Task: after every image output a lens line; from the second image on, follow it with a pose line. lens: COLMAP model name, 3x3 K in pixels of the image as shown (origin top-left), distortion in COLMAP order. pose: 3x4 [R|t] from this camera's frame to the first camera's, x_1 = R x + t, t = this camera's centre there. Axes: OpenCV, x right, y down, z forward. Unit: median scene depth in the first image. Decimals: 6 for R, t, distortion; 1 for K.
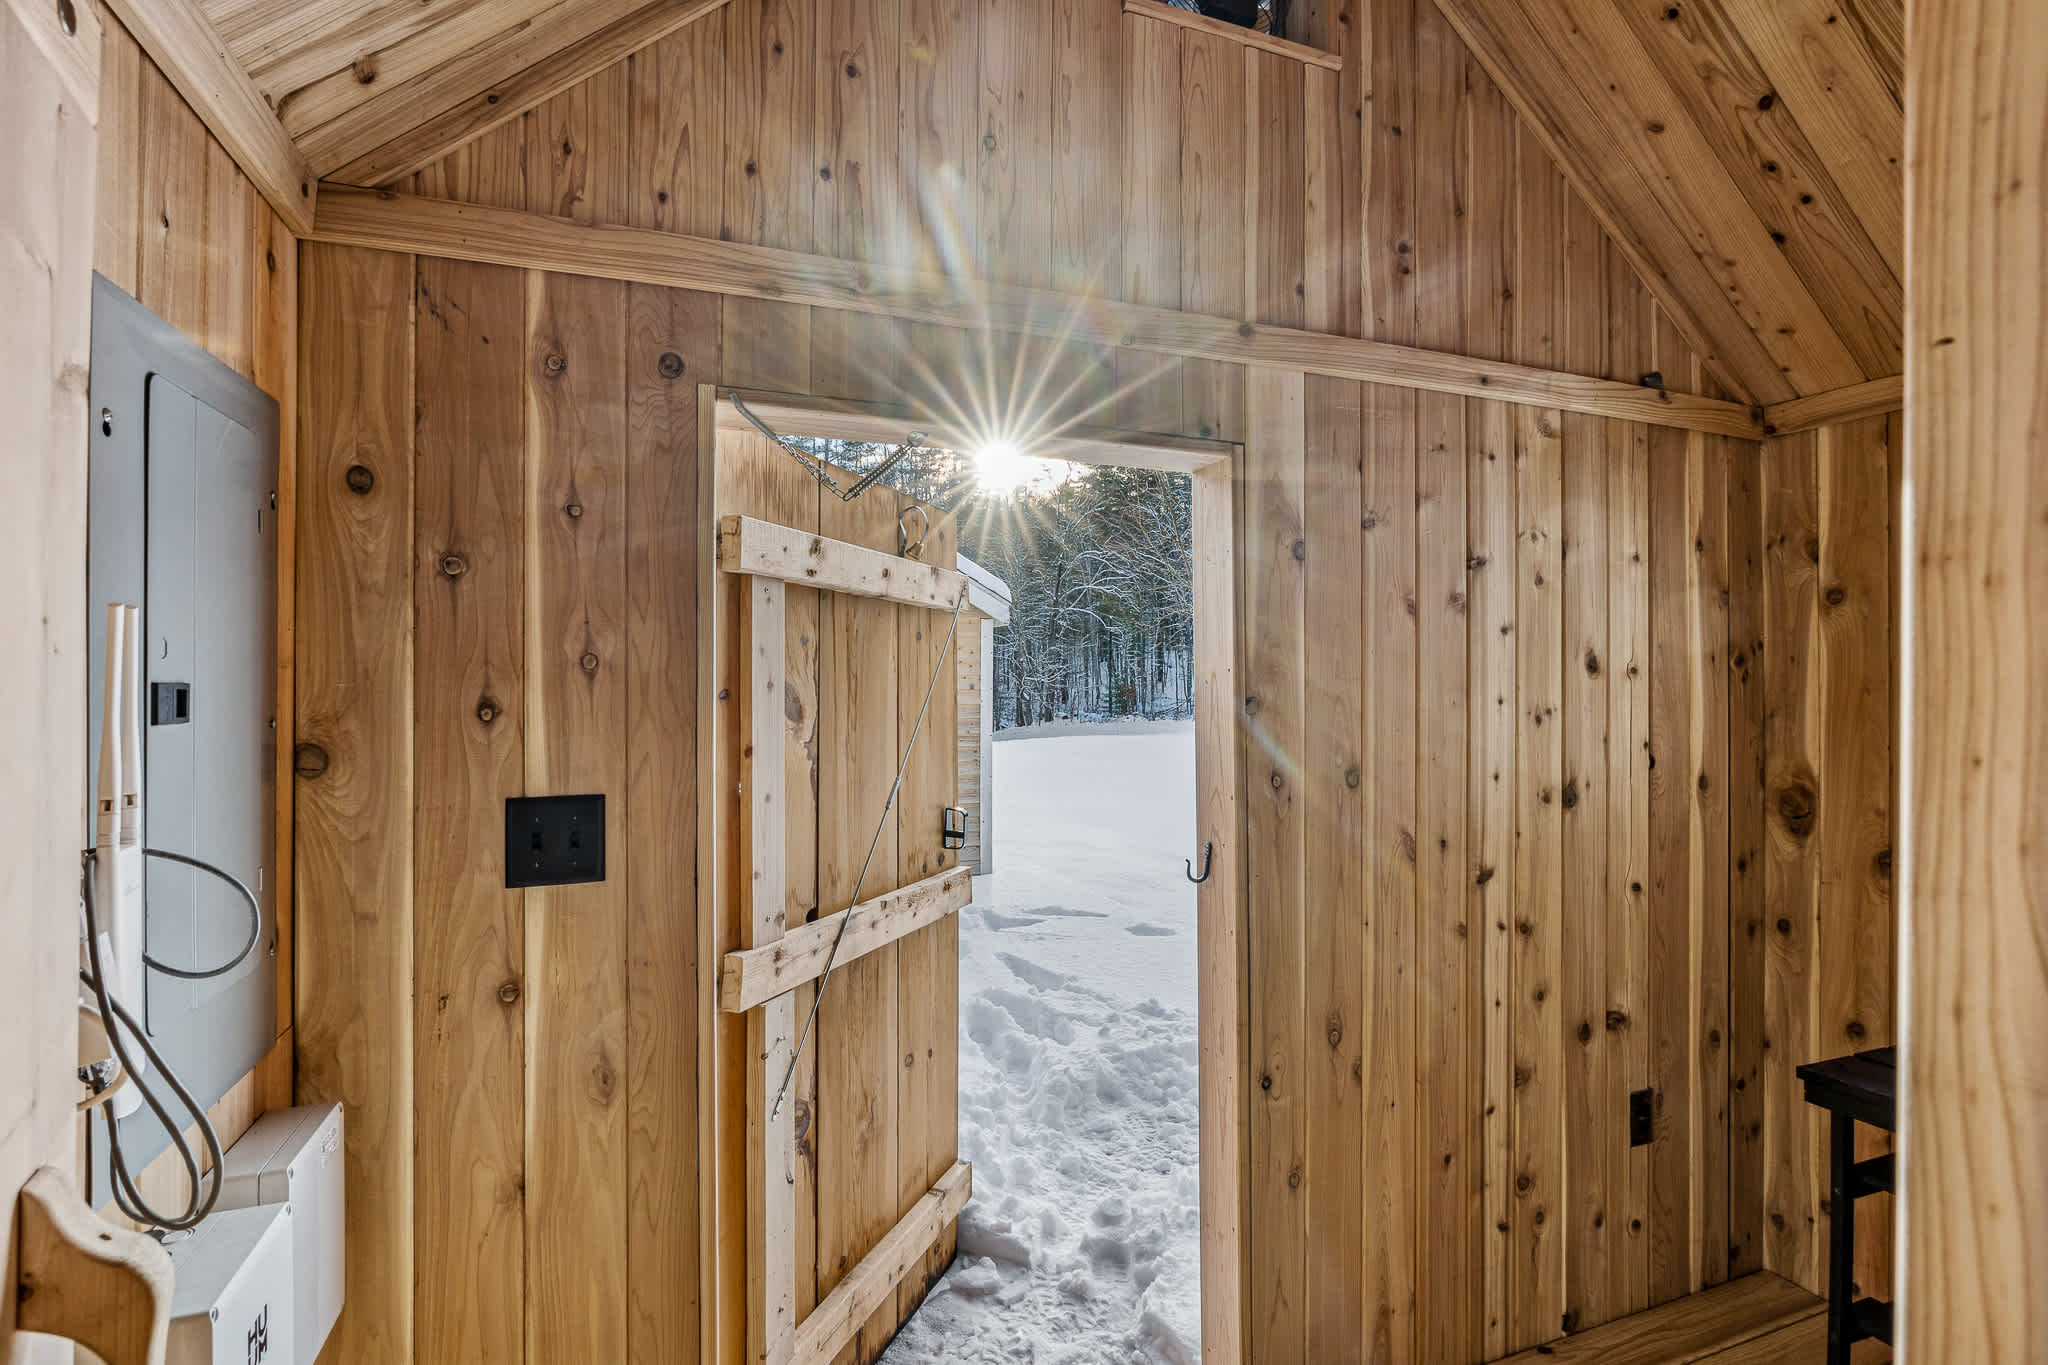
lens RADIAL K [[928.3, 0, 1038.3], [0, 928.3, 678.7], [0, 0, 1]] dist [-0.004196, 0.001616]
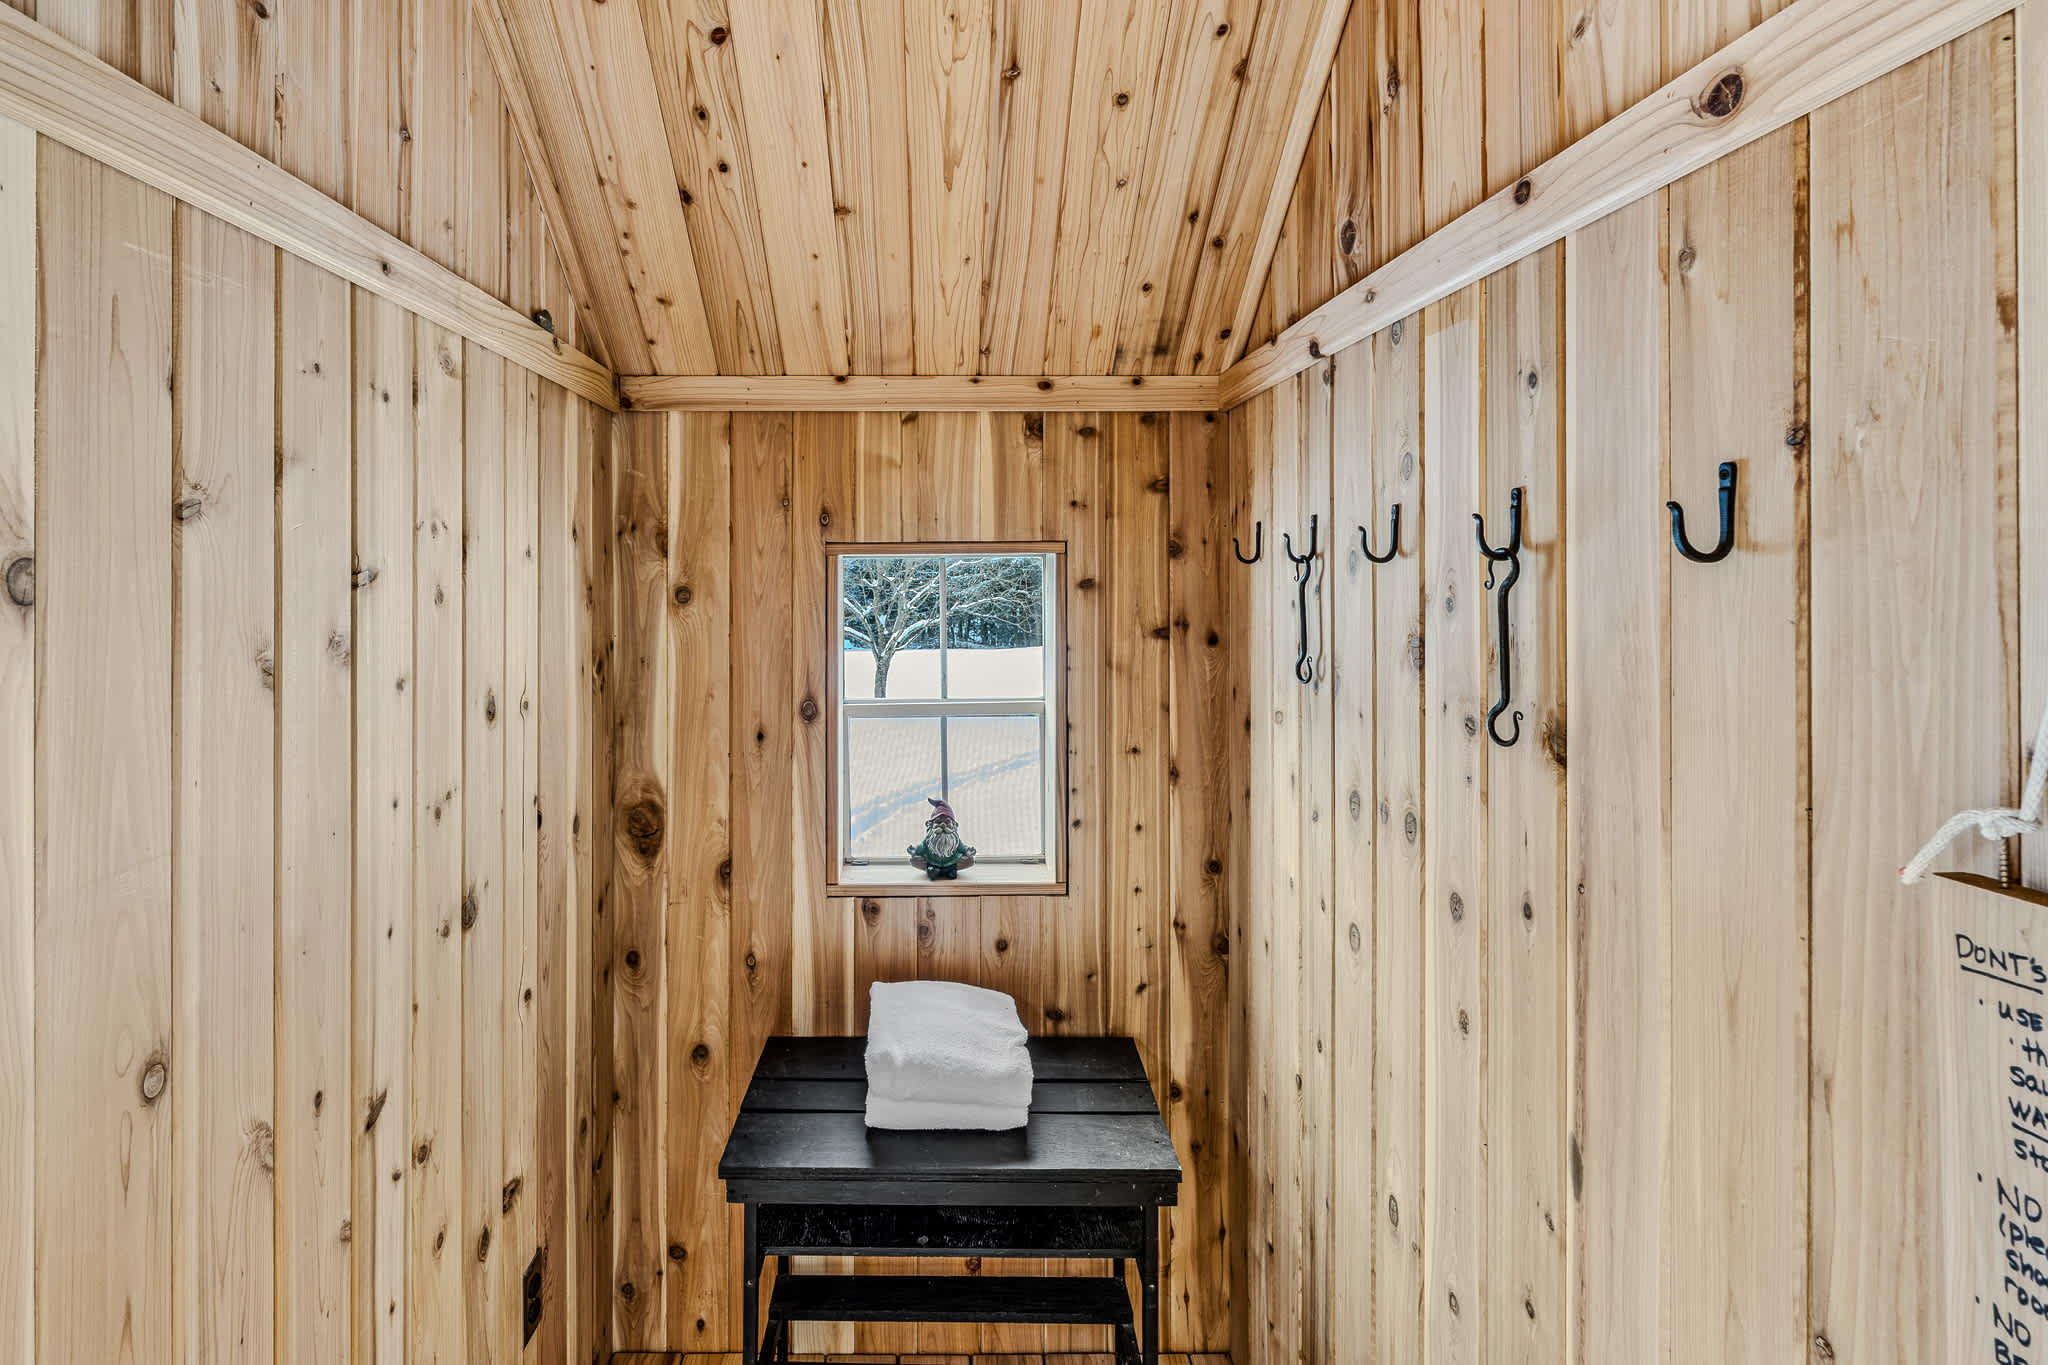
lens RADIAL K [[978.2, 0, 917.4], [0, 978.2, 565.5], [0, 0, 1]] dist [-0.009447, 0.001959]
pose [[0.381771, 0.002362, 0.924254, 0.039128], [-0.006124, 0.999981, -0.000026, -0.123492], [-0.924237, -0.005650, 0.381778, 0.414697]]
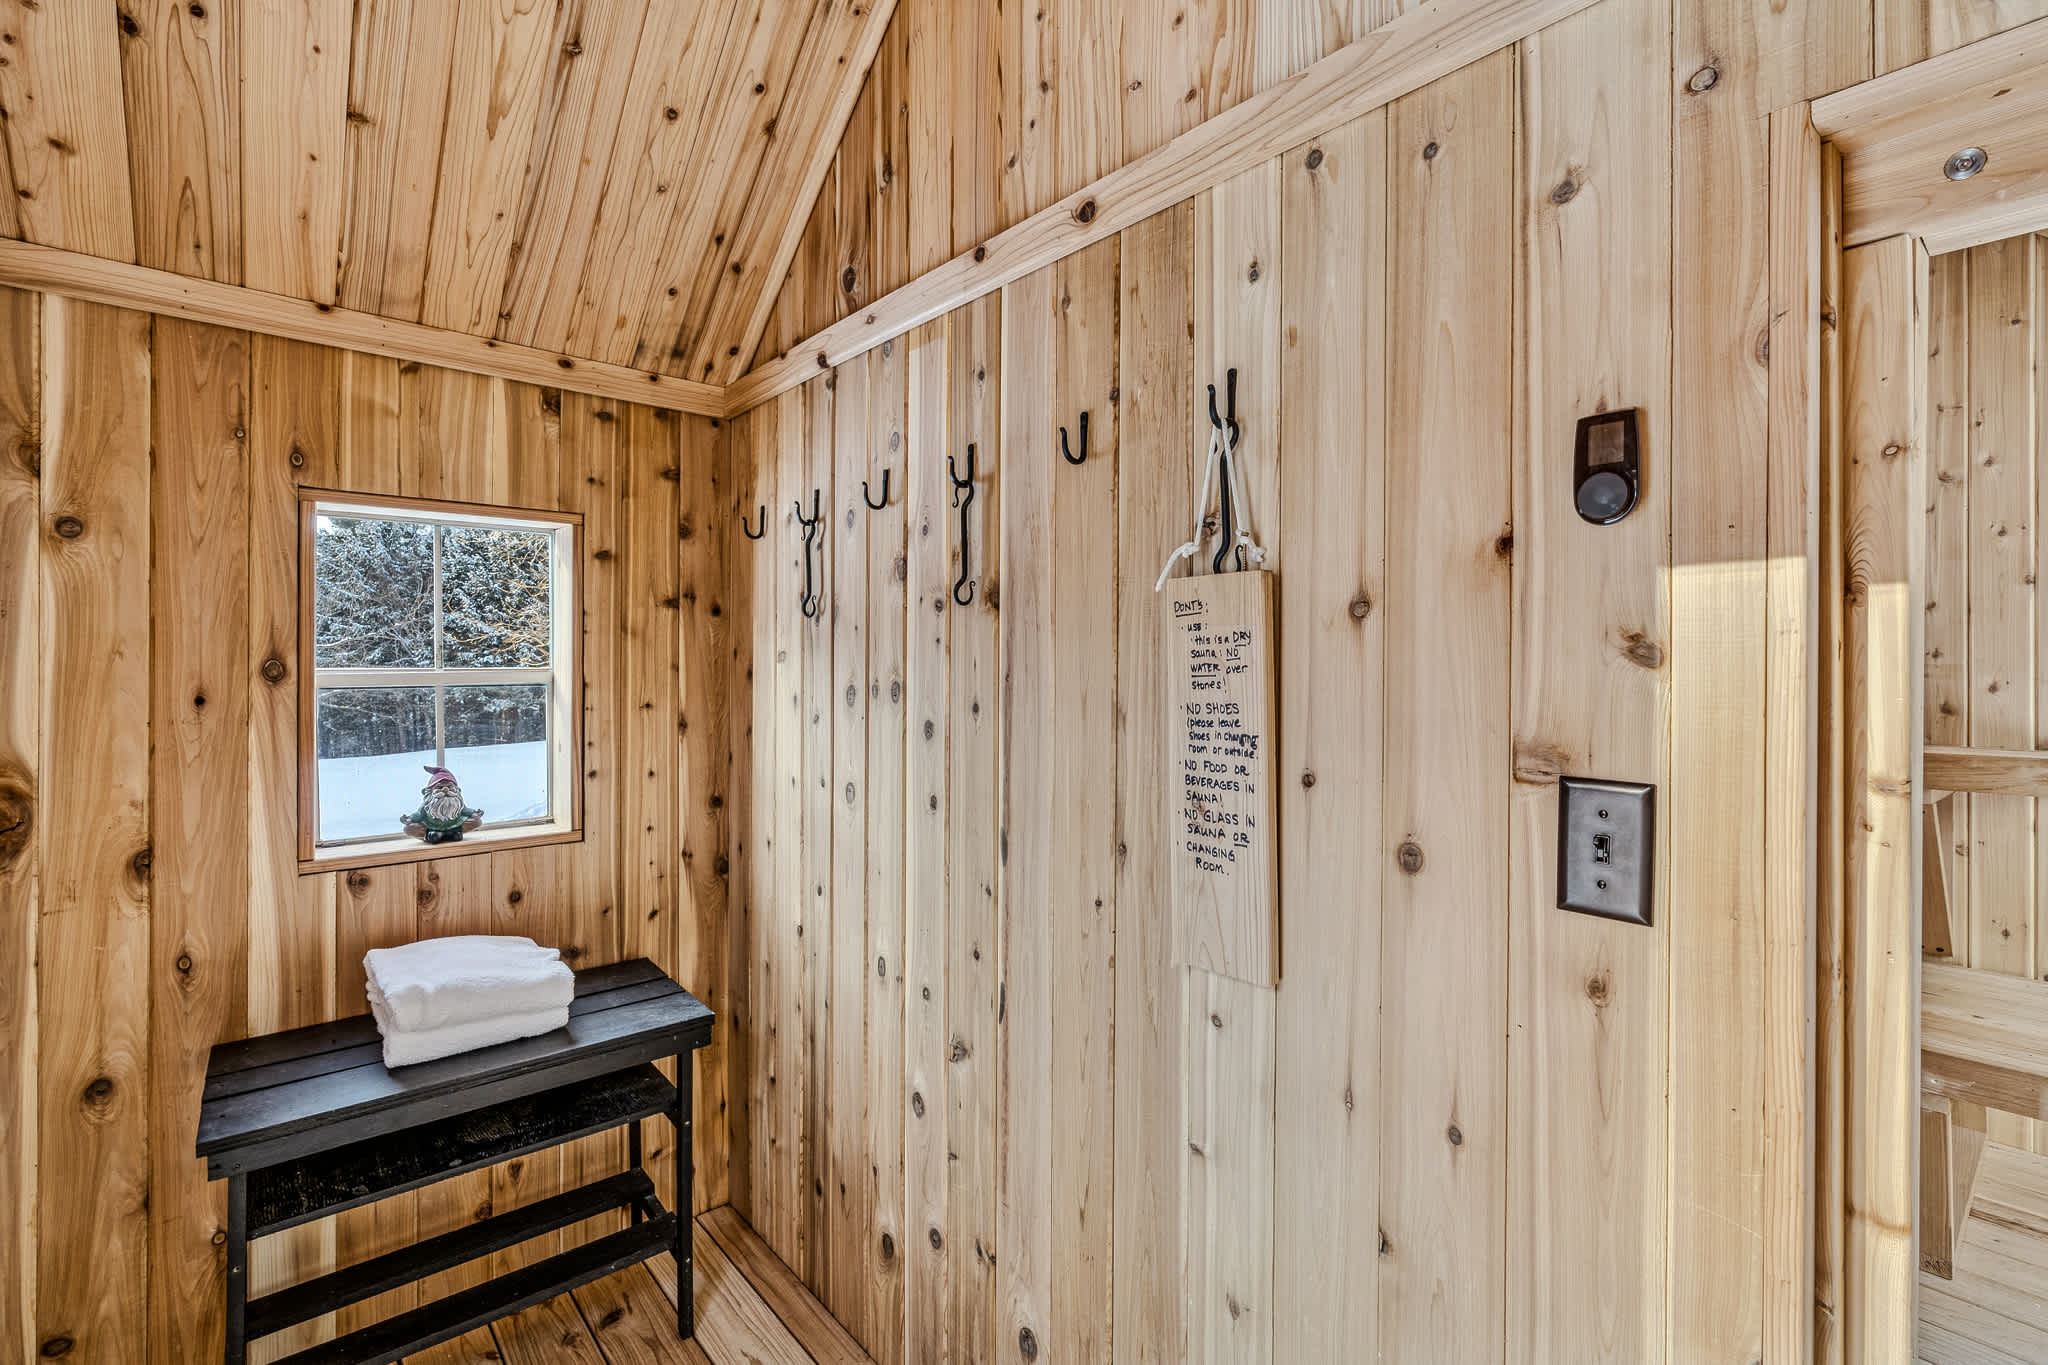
lens RADIAL K [[928.3, 0, 1038.3], [0, 928.3, 678.7], [0, 0, 1]] dist [-0.004196, 0.001616]
pose [[-0.330984, -0.005926, 0.943618, -0.112975], [-0.012434, 0.999921, 0.001918, 0.023207], [-0.943554, -0.011098, -0.331032, 0.517631]]
